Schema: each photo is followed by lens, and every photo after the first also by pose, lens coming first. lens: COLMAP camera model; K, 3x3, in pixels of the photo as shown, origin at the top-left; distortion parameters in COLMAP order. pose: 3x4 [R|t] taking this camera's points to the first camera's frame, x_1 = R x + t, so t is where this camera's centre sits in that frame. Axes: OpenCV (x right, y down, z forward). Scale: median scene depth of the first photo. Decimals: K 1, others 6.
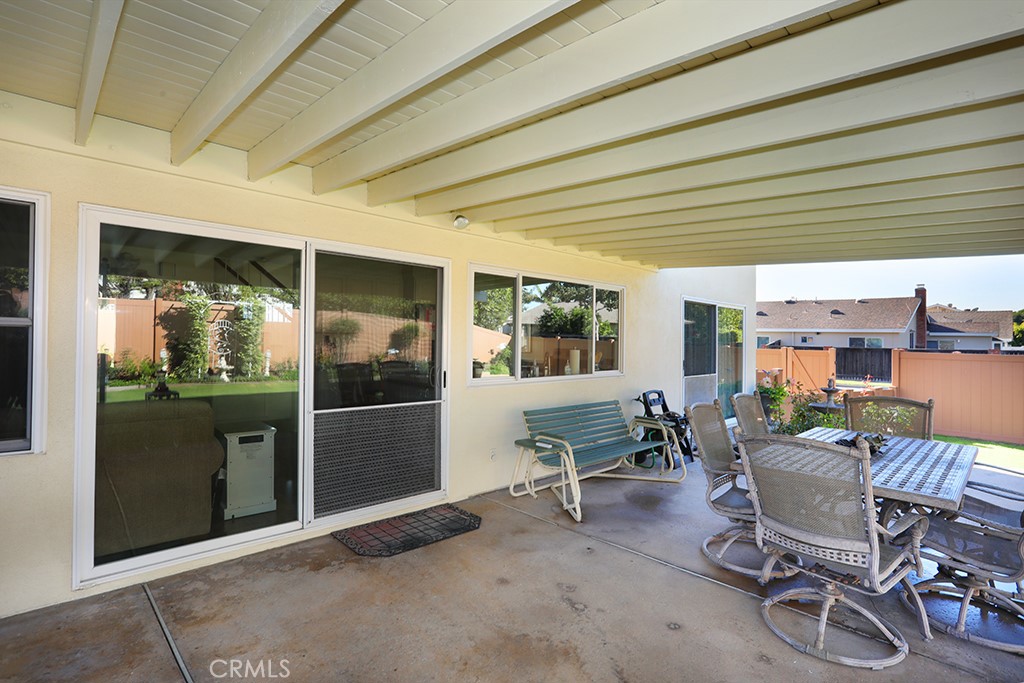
lens RADIAL K [[499.0, 0, 532.2], [0, 499.0, 319.7], [0, 0, 1]] dist [-0.039726, 0.006668]
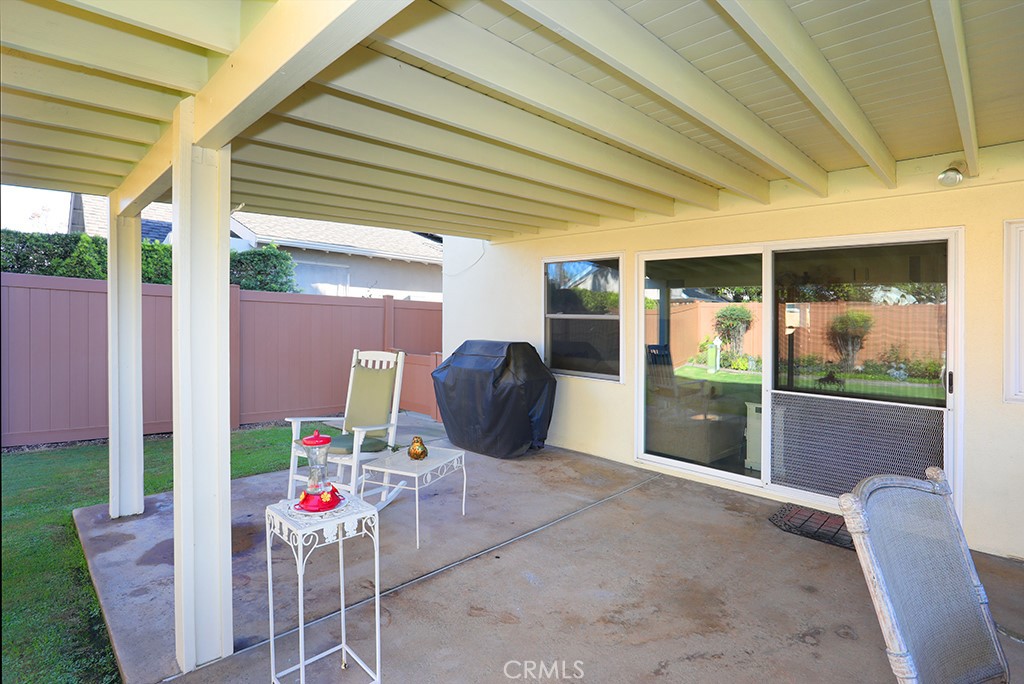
lens RADIAL K [[499.0, 0, 513.3], [0, 499.0, 335.2], [0, 0, 1]] dist [-0.039726, 0.006668]
pose [[-0.002155, 0.002191, -0.999995, 0.811552], [0.007332, 0.999971, 0.002175, 0.054881], [0.999971, -0.007327, -0.002171, 0.445971]]
